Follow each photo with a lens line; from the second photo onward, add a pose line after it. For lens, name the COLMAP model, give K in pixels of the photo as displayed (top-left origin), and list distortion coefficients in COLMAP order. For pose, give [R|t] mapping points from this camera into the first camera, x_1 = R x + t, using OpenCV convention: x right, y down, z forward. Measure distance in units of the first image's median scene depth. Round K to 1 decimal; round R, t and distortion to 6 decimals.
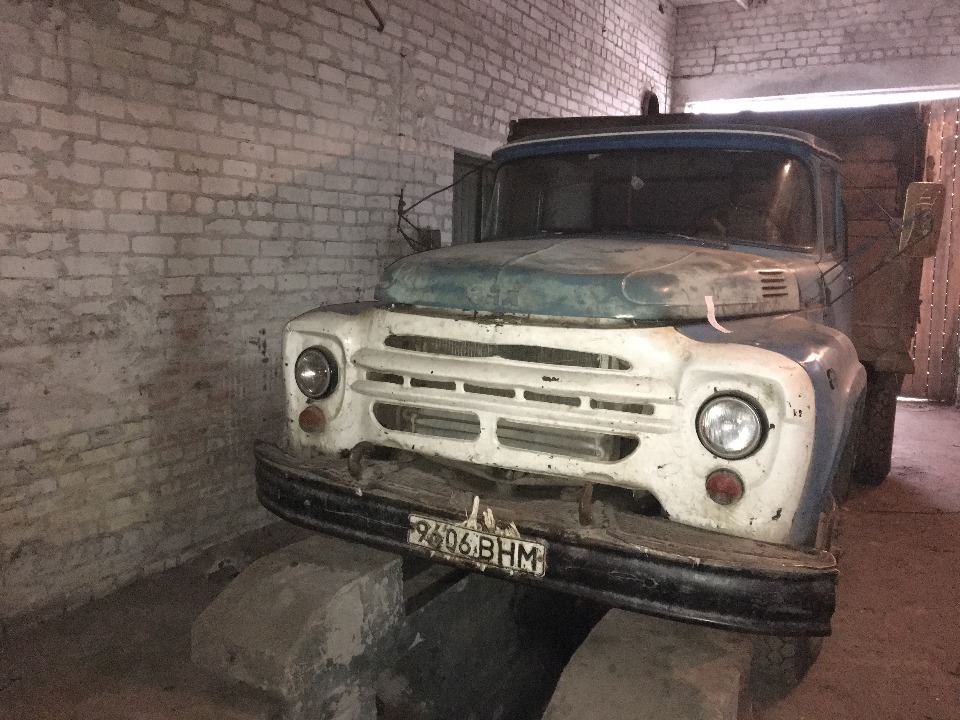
lens RADIAL K [[805.9, 0, 480.0], [0, 805.9, 360.0], [0, 0, 1]] dist [0.068689, -0.110179]
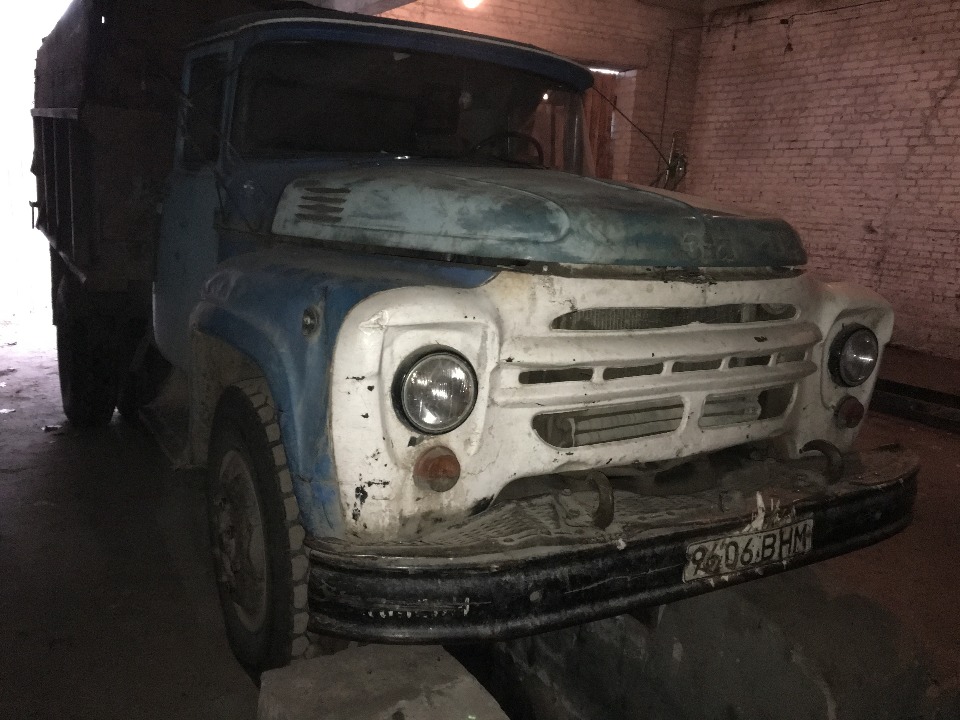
lens RADIAL K [[805.9, 0, 480.0], [0, 805.9, 360.0], [0, 0, 1]] dist [0.068689, -0.110179]
pose [[0.513774, -0.161281, 0.842630, -0.453527], [0.088375, 0.986895, 0.135008, -0.055626], [-0.853362, 0.005104, 0.521294, 0.441774]]
